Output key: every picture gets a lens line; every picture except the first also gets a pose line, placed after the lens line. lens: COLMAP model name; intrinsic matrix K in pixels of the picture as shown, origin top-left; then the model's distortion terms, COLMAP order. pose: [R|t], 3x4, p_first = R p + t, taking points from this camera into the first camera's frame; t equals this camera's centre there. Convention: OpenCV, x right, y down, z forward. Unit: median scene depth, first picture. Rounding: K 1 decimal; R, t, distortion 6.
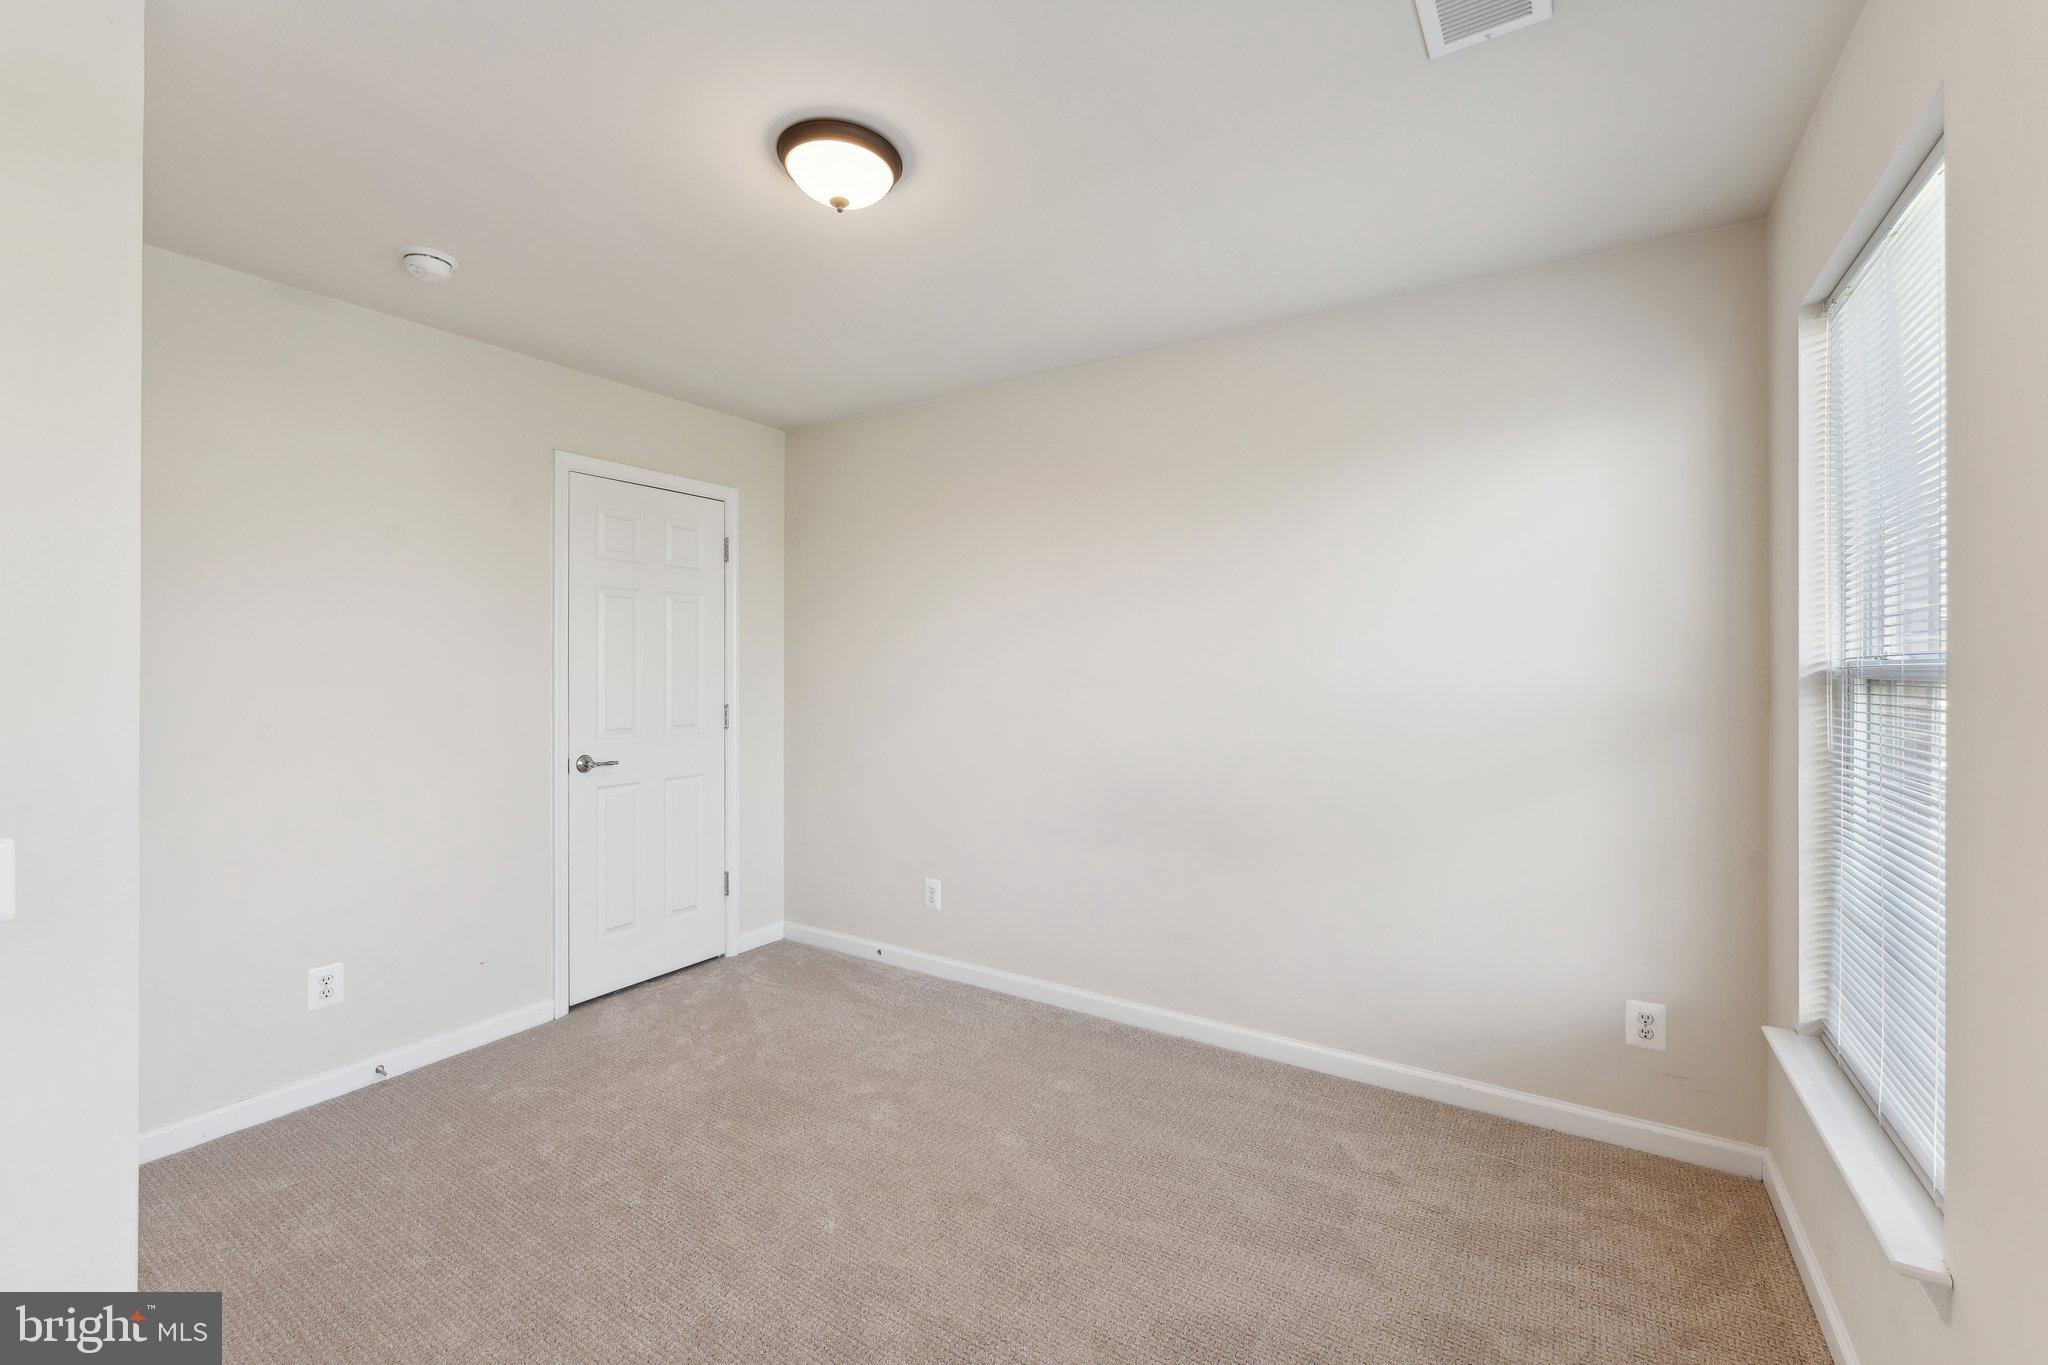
lens RADIAL K [[848.1, 0, 1027.1], [0, 848.1, 681.4], [0, 0, 1]] dist [-0.002147, 0.000056]
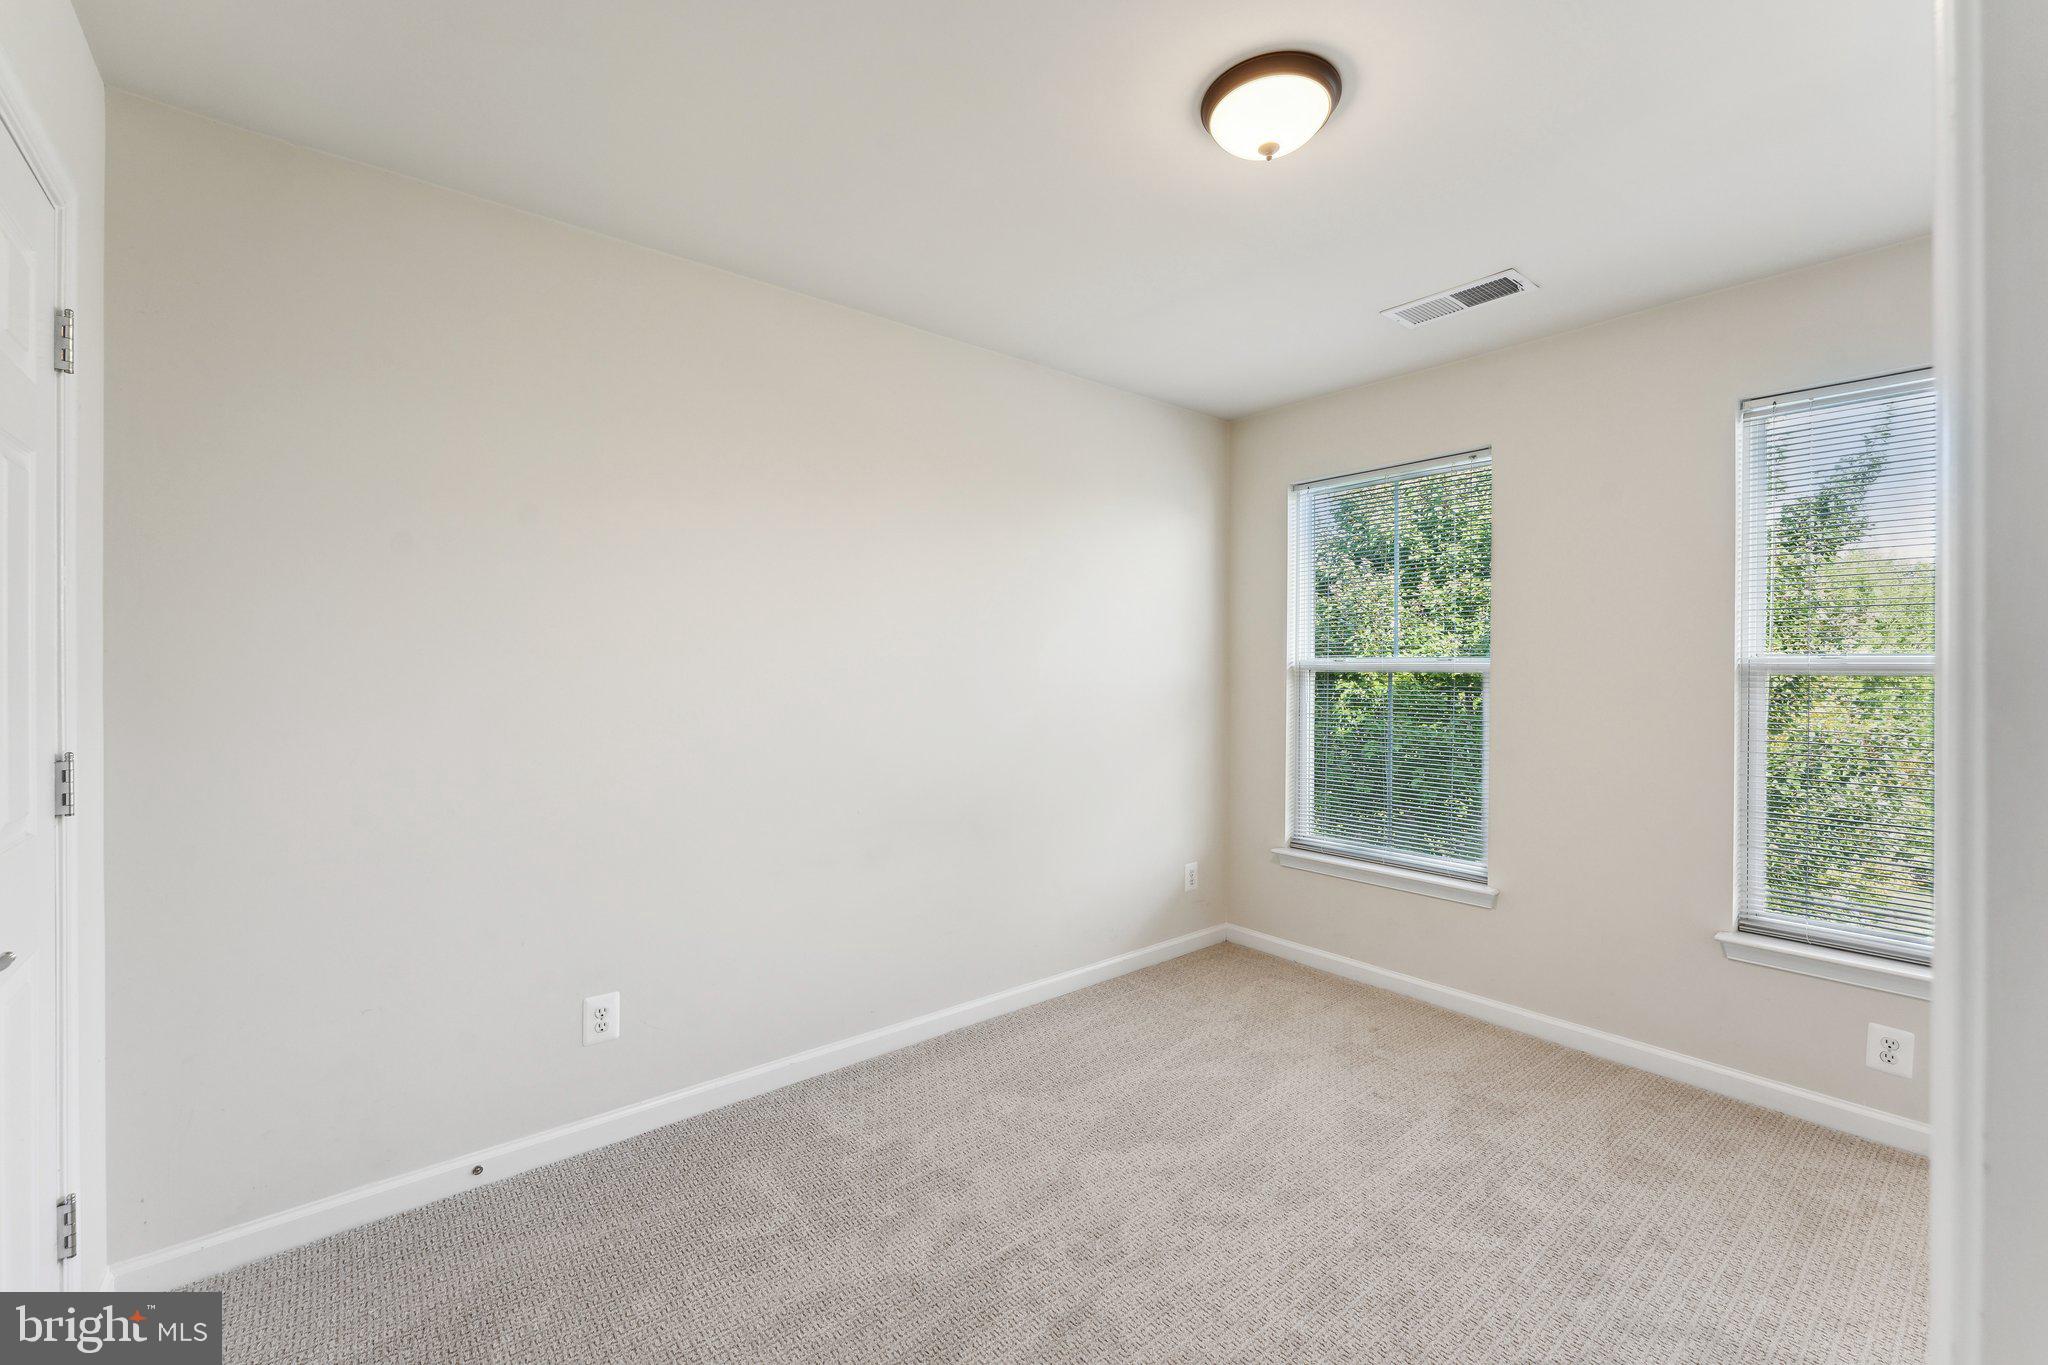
lens RADIAL K [[848.1, 0, 1027.1], [0, 848.1, 681.4], [0, 0, 1]] dist [-0.002147, 0.000056]
pose [[0.301071, -0.016625, 0.953457, -0.678568], [0.007674, 0.999858, 0.015011, -0.006782], [-0.953571, 0.002798, 0.301156, 0.564351]]
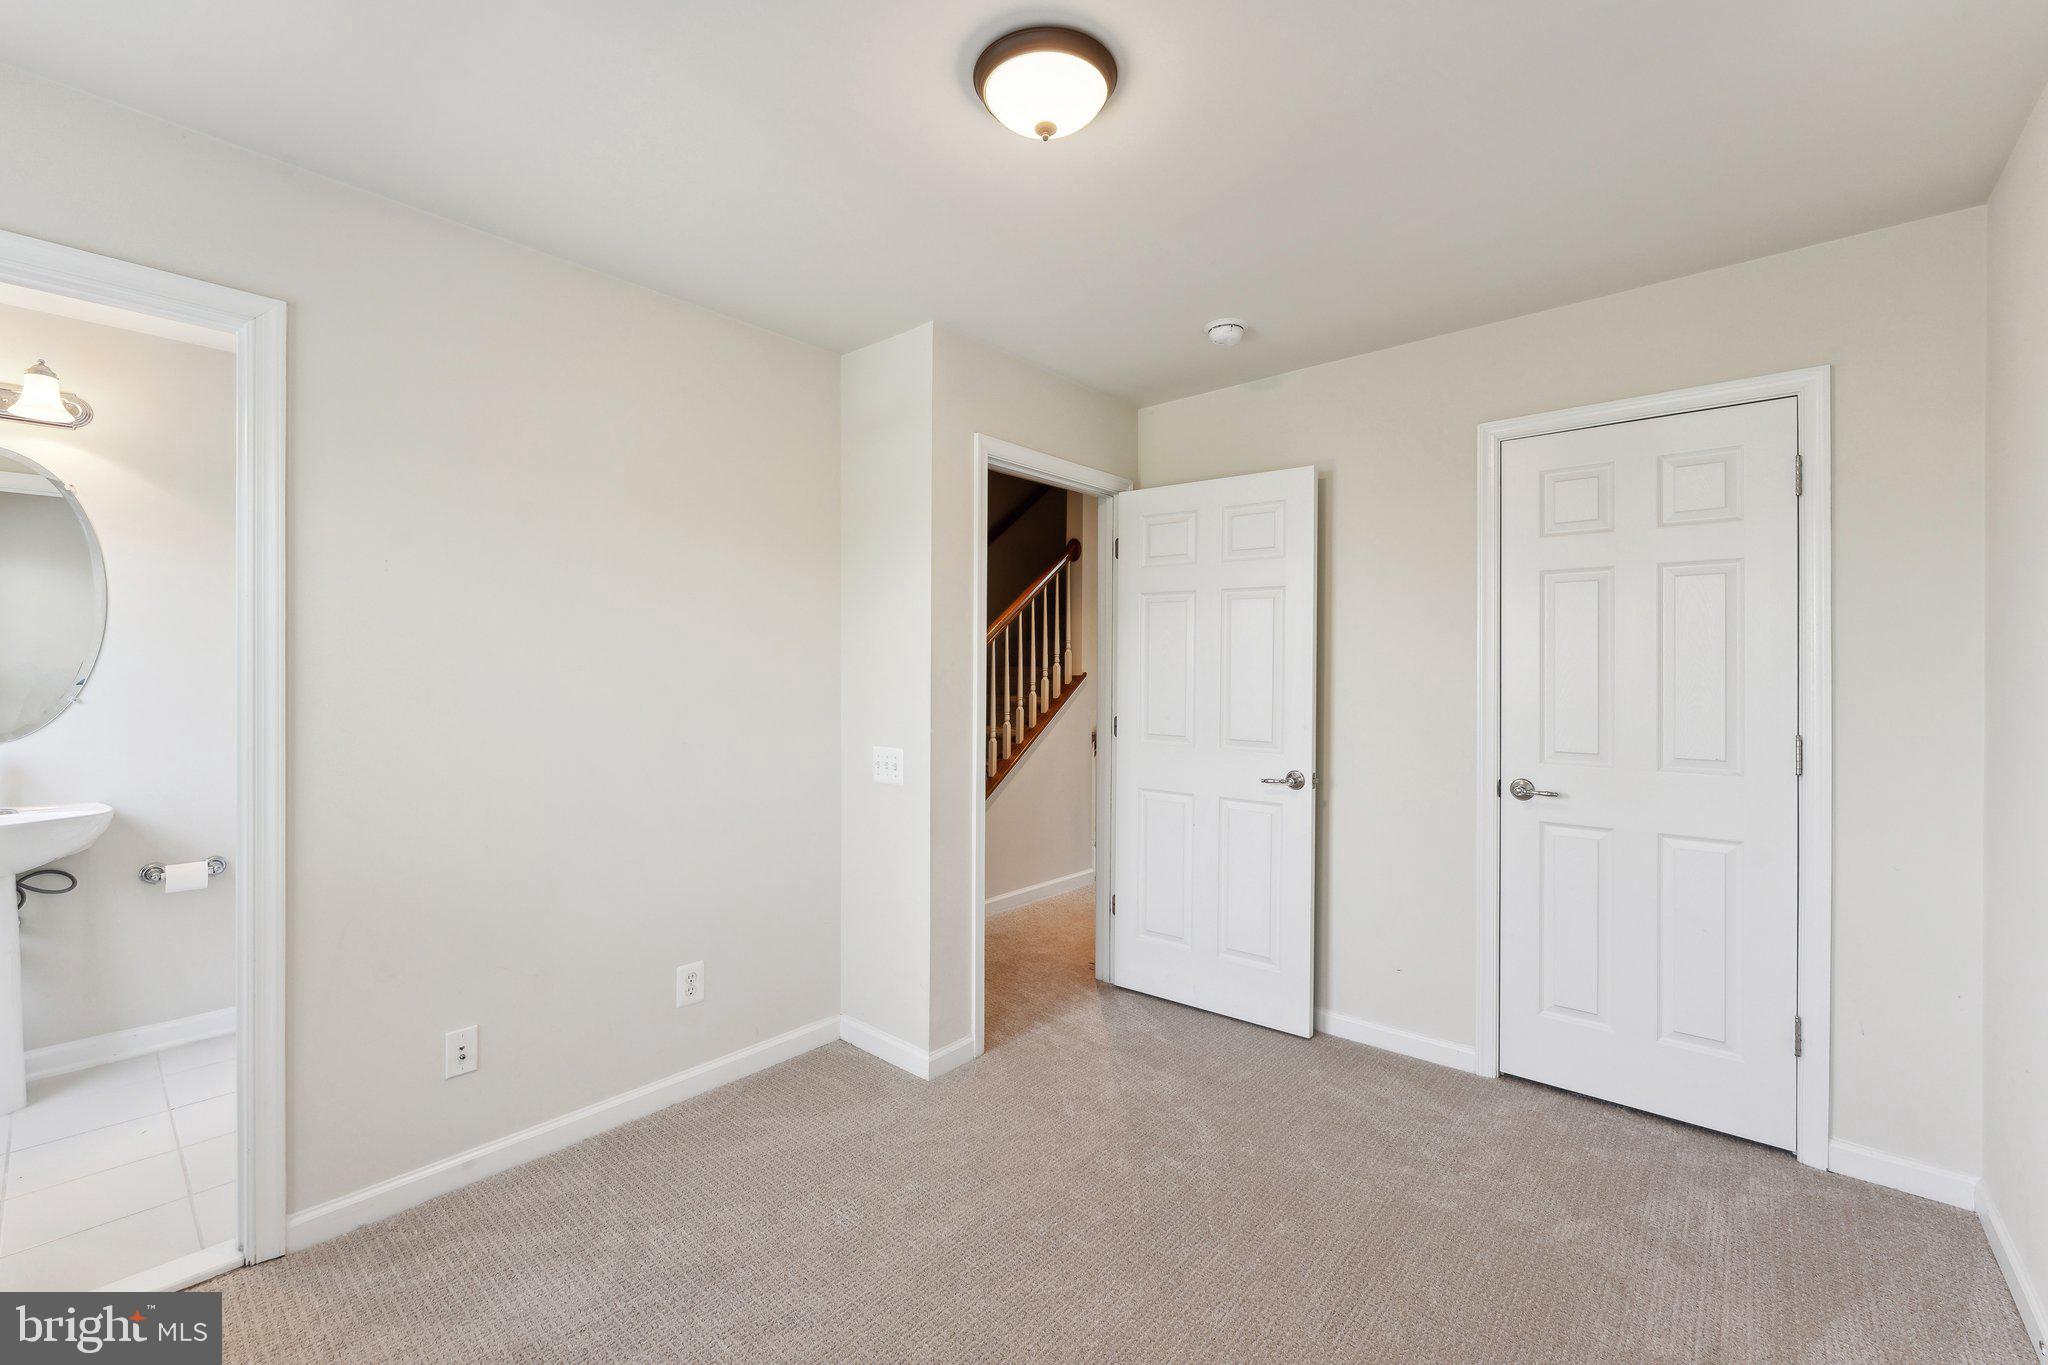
lens RADIAL K [[848.1, 0, 1027.1], [0, 848.1, 681.4], [0, 0, 1]] dist [-0.002147, 0.000056]
pose [[-0.144707, 0.008873, -0.989435, 0.361720], [-0.016168, 0.999805, 0.011331, -0.009777], [0.989342, 0.017636, -0.144535, 0.640370]]
